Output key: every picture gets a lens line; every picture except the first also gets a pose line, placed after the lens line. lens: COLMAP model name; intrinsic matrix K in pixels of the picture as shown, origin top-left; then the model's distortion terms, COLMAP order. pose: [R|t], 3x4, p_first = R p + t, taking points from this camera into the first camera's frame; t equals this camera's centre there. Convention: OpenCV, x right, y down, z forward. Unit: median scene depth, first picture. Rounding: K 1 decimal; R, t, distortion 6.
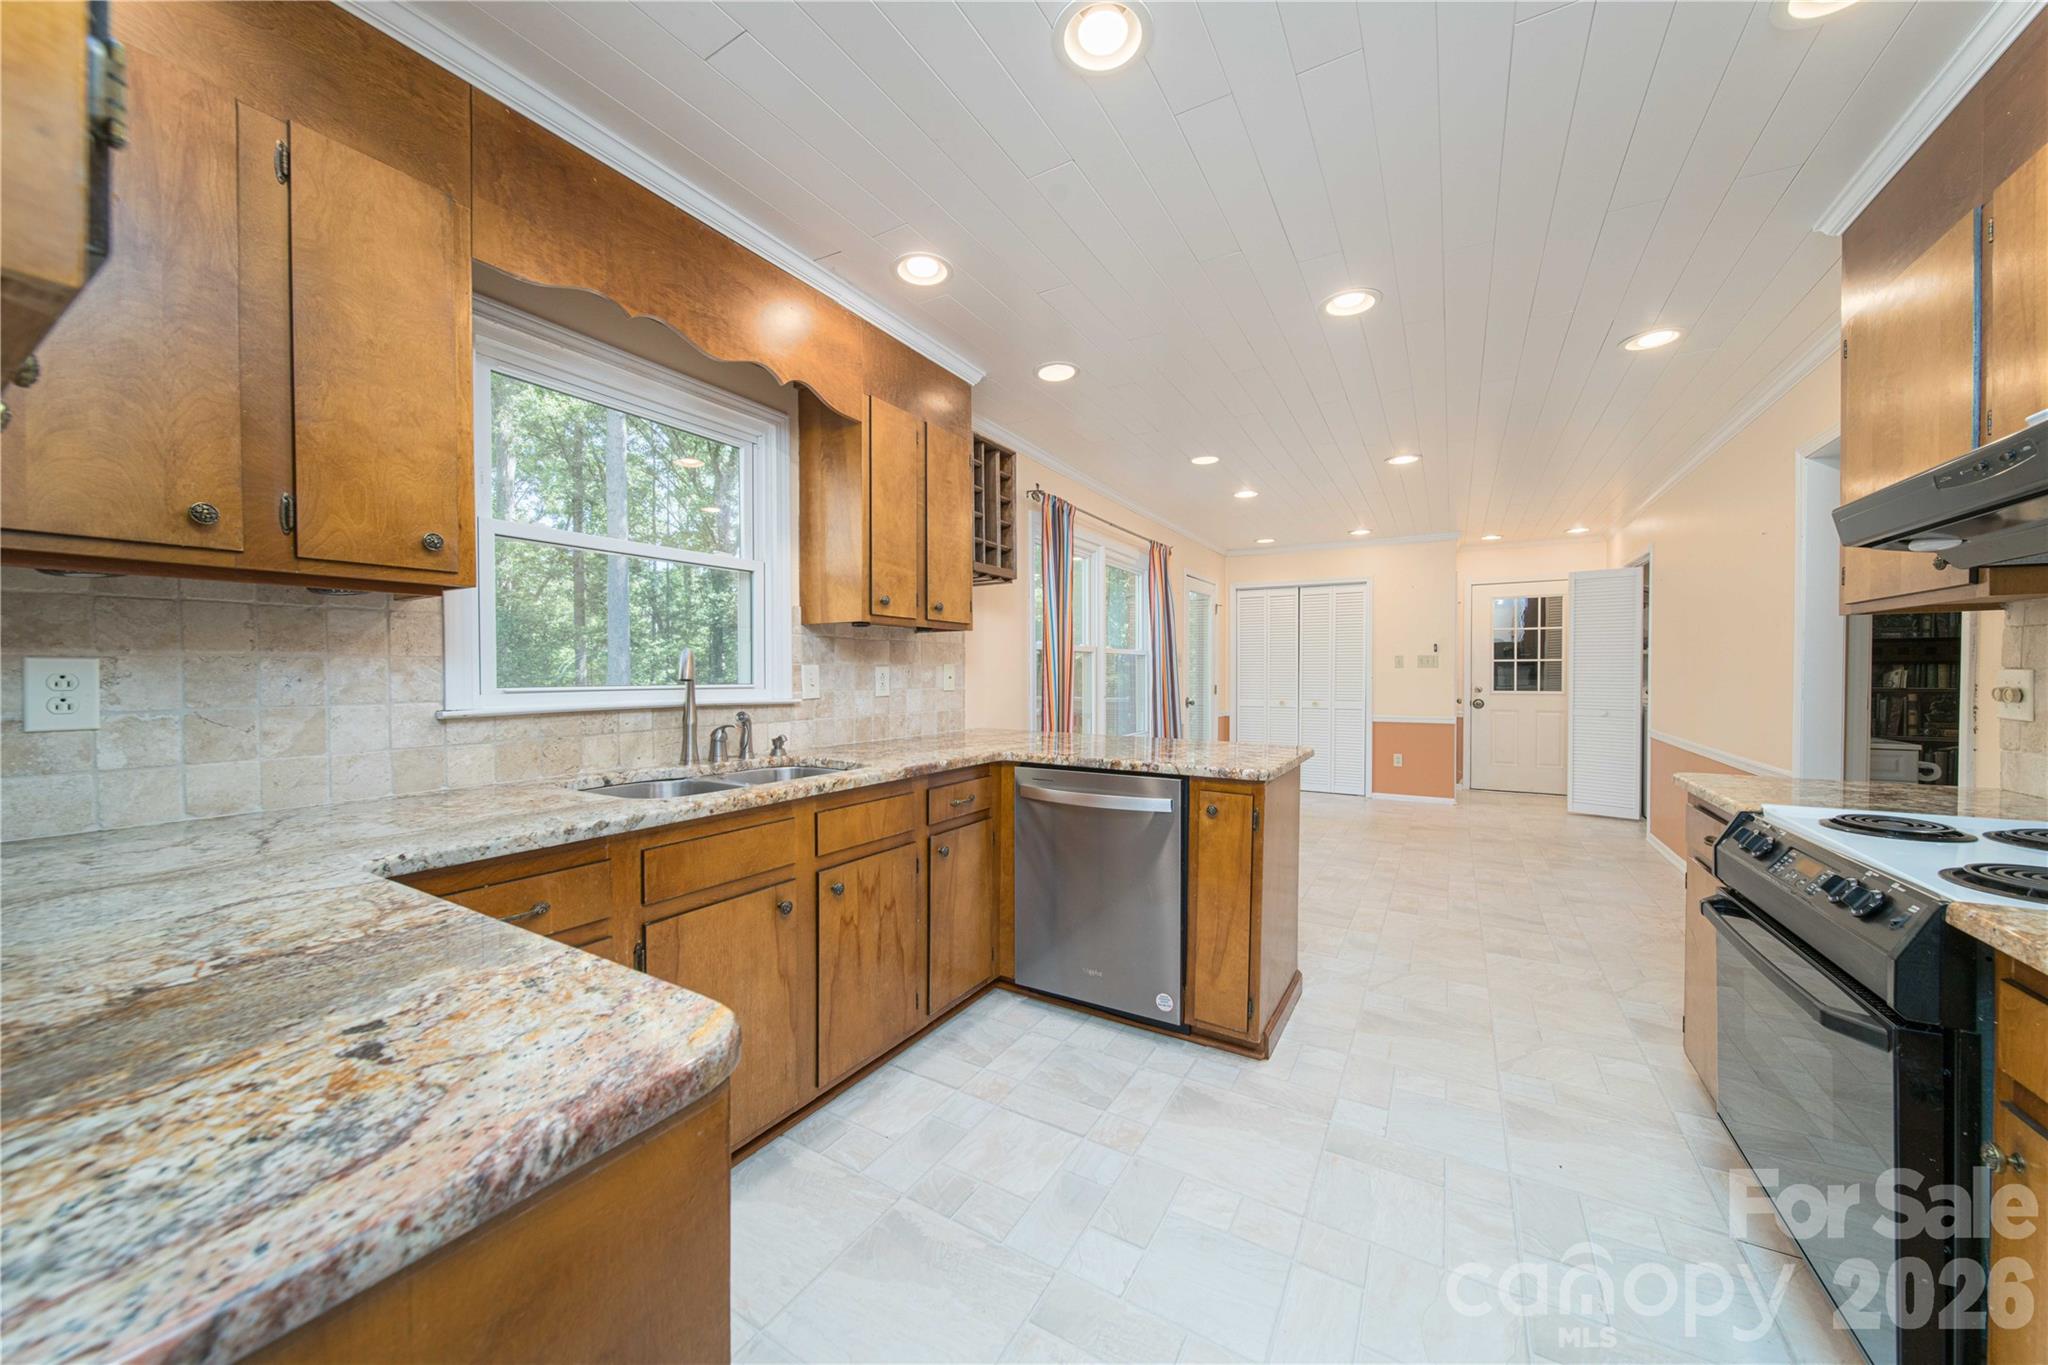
lens RADIAL K [[723.0, 0, 1027.2], [0, 723.0, 673.5], [0, 0, 1]] dist [0.000124, -0.000293]
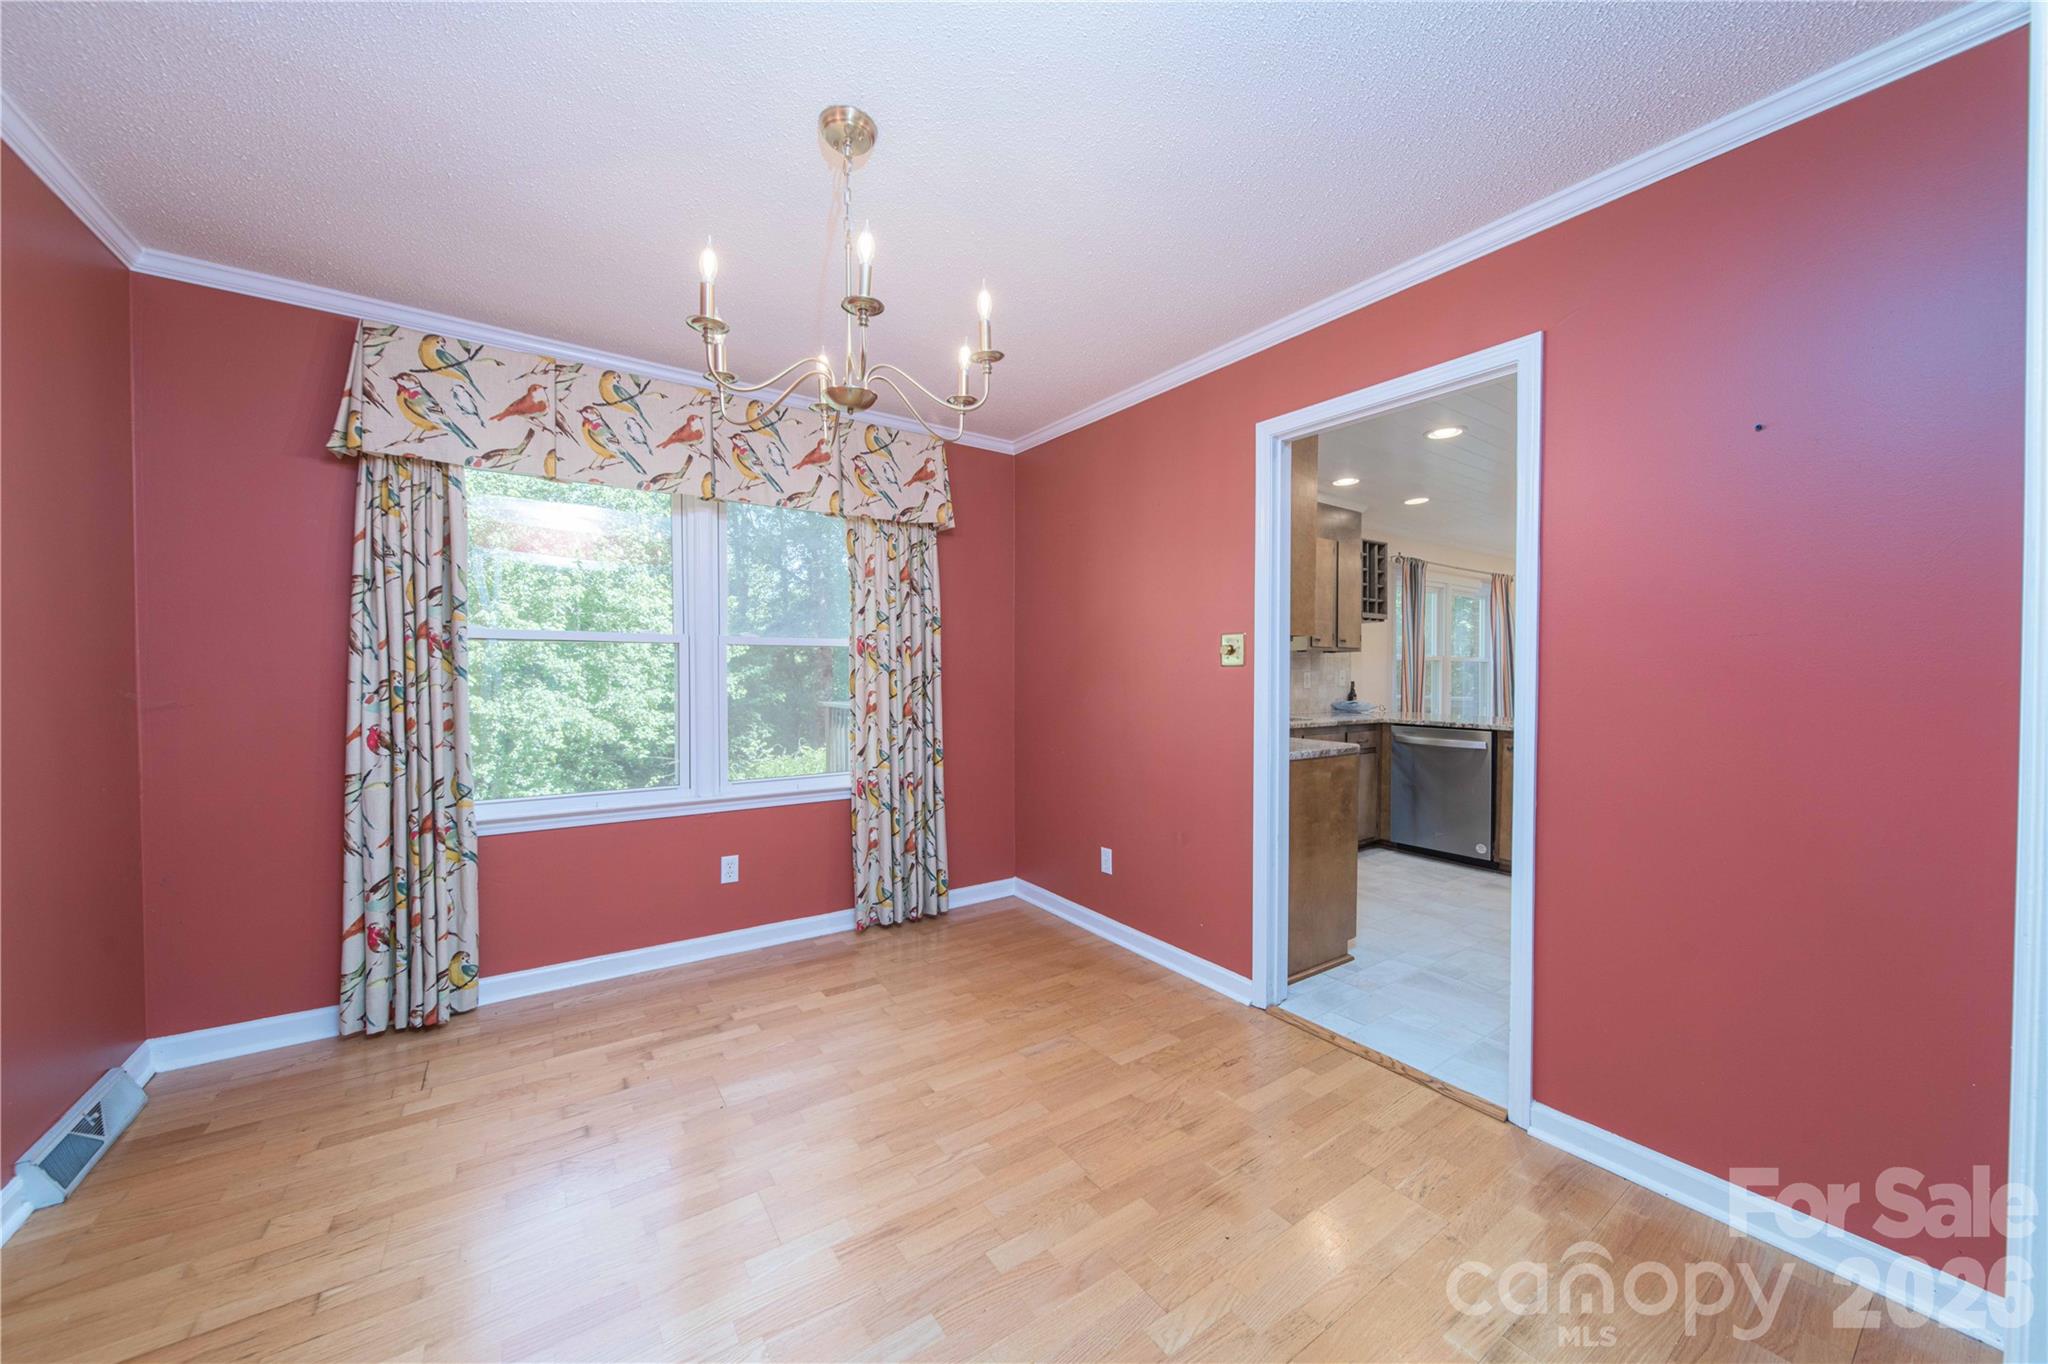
lens RADIAL K [[723.0, 0, 1019.9], [0, 723.0, 692.2], [0, 0, 1]] dist [0.000124, -0.000293]
pose [[0.907315, 0.008483, -0.420366, -0.103782], [0.000719, 0.999764, 0.021728, 0.000617], [0.420451, -0.020016, 0.907094, -1.112317]]
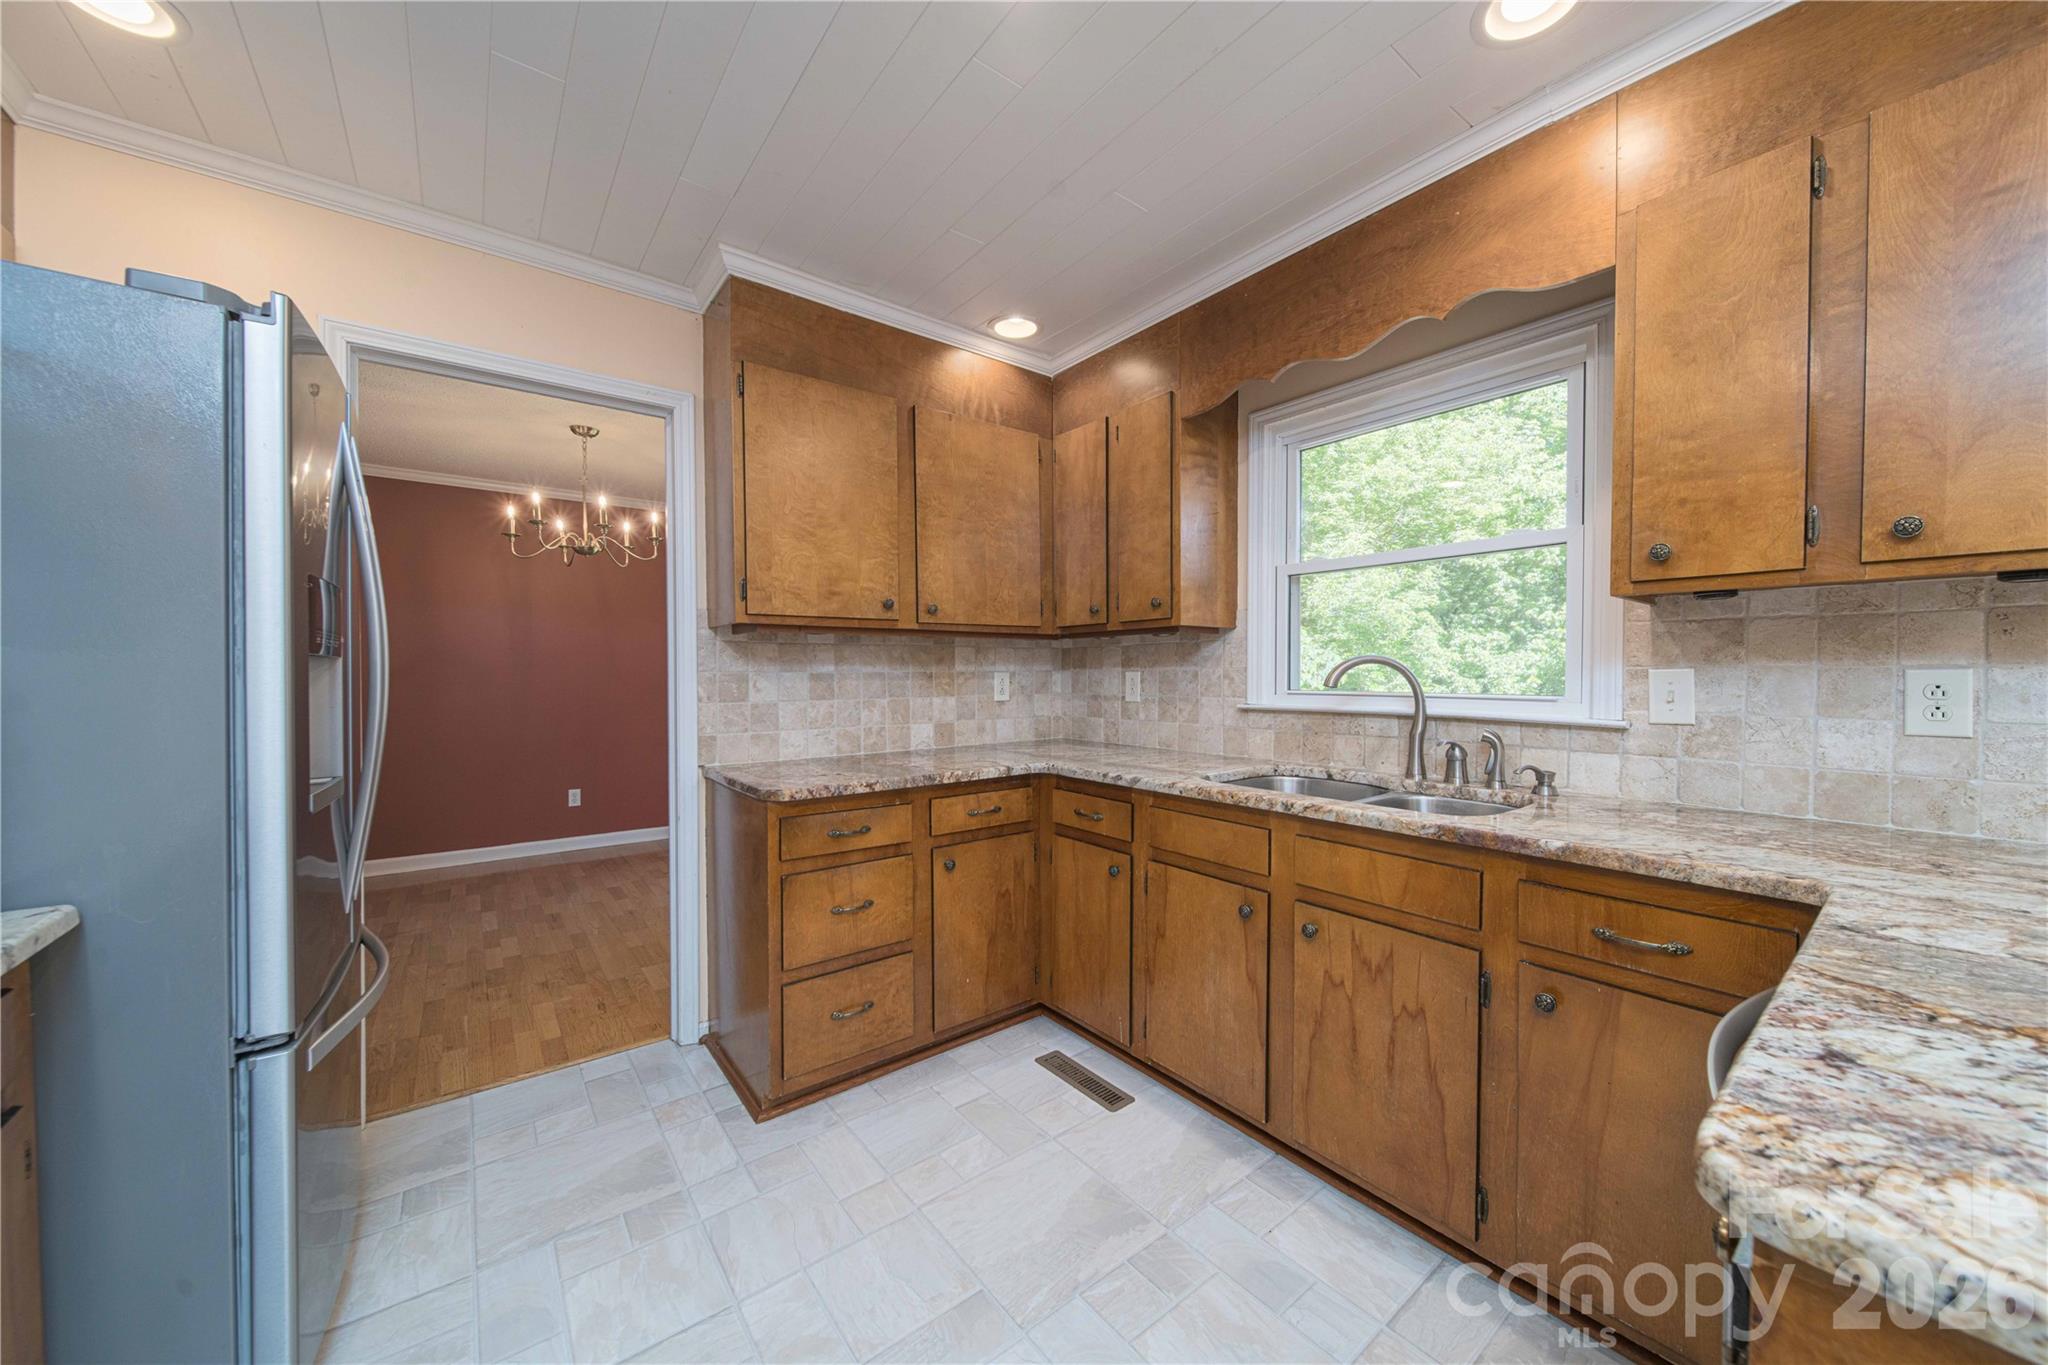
lens RADIAL K [[723.0, 0, 1025.5], [0, 723.0, 687.4], [0, 0, 1]] dist [0.000124, -0.000293]
pose [[-0.363150, 0.012365, -0.931649, 0.499482], [-0.006344, 0.999856, 0.015743, -0.002000], [0.931709, 0.011627, -0.363020, 0.754248]]
